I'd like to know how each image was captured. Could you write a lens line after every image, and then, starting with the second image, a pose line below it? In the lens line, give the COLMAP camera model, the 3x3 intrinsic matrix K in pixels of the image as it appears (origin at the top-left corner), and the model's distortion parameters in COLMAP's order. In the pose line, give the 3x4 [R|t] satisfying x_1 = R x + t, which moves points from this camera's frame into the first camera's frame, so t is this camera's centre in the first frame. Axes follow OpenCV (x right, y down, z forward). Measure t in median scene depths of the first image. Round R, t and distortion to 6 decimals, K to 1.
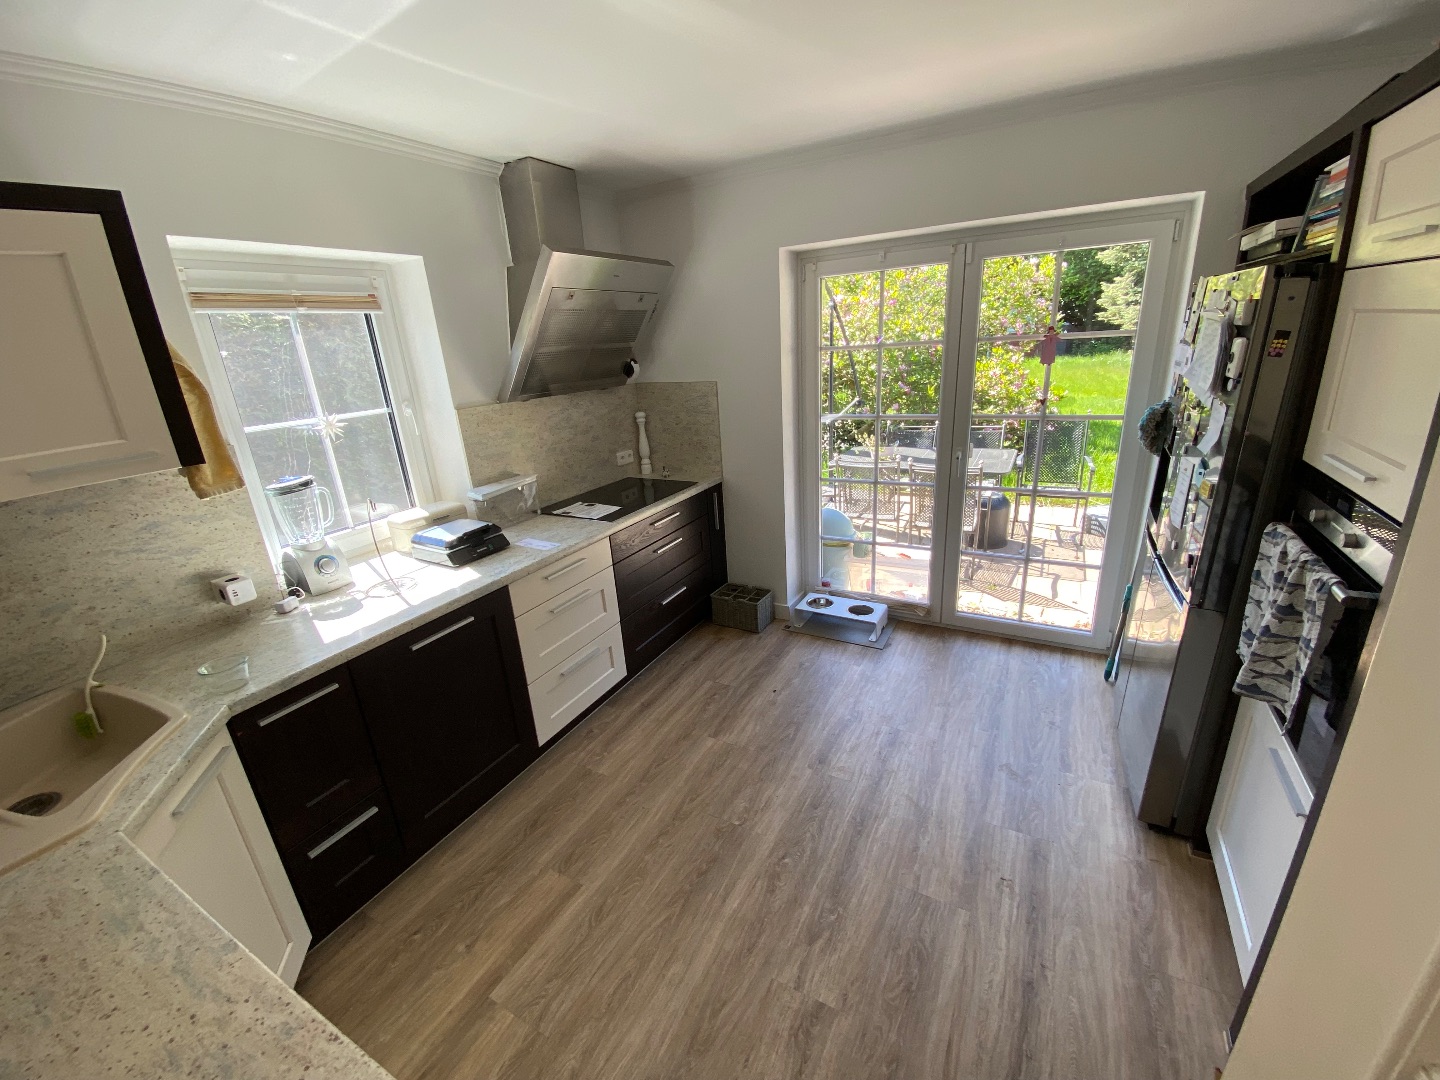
lens RADIAL K [[593.2, 0, 720.0], [0, 593.2, 540.0], [0, 0, 1]] dist [0.071856, -0.053433]
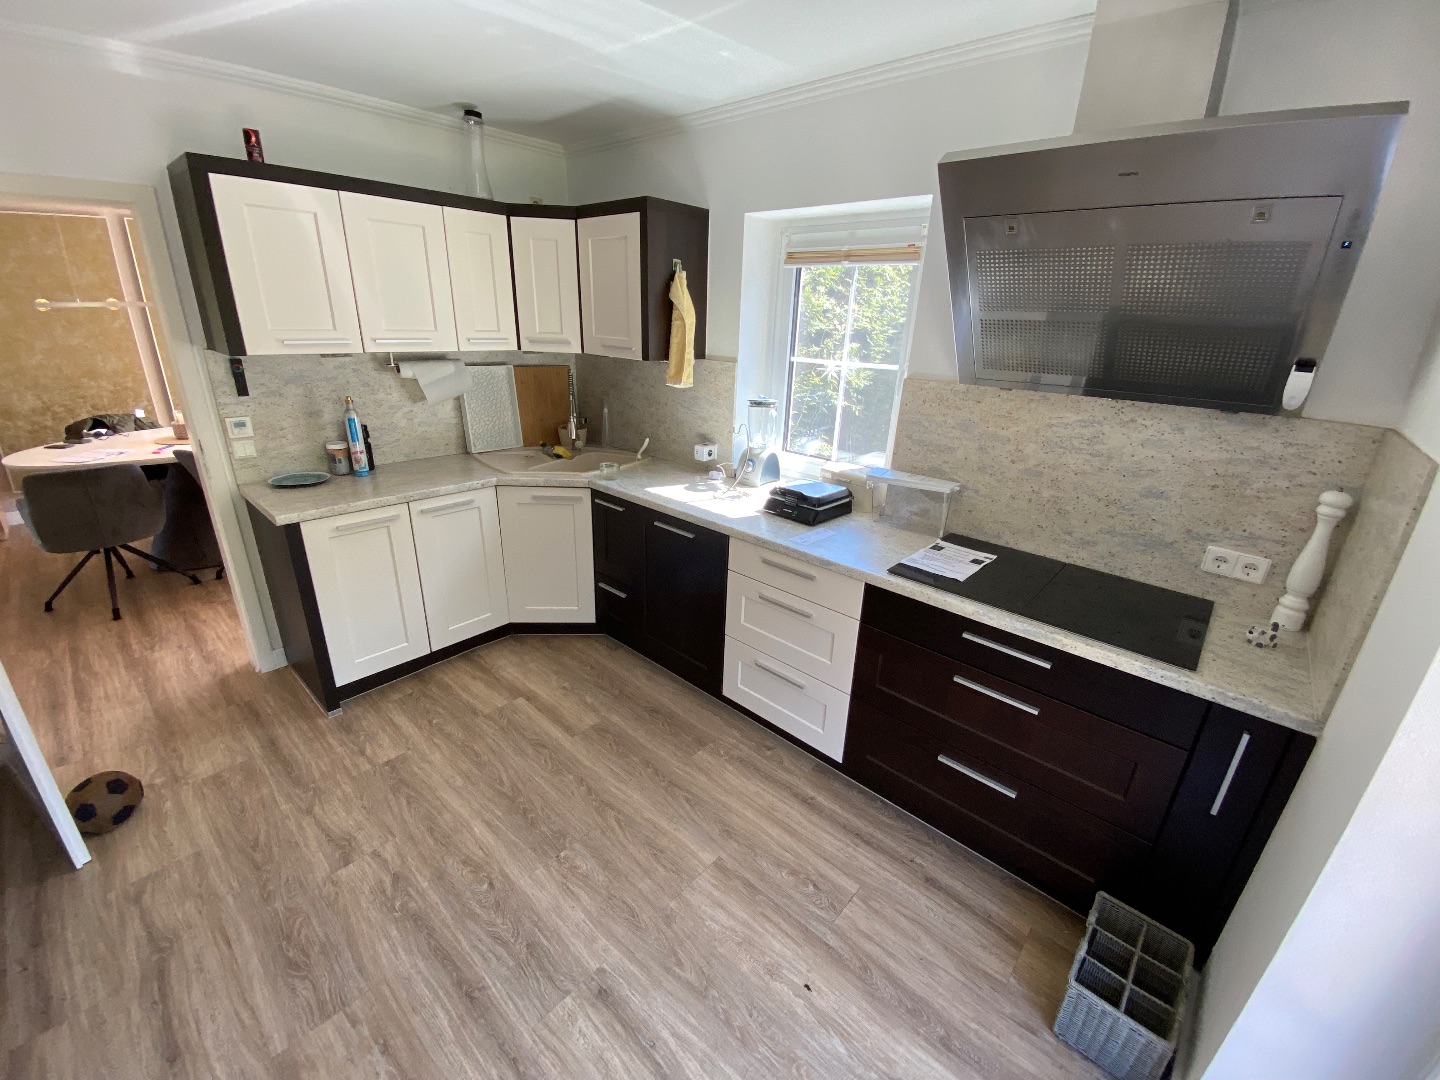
lens RADIAL K [[593.2, 0, 720.0], [0, 593.2, 540.0], [0, 0, 1]] dist [0.071856, -0.053433]
pose [[-0.240278, 0.393232, -0.887488, 0.593402], [-0.330210, 0.826635, 0.455670, -0.401948], [0.912813, 0.402545, -0.068773, 1.111403]]
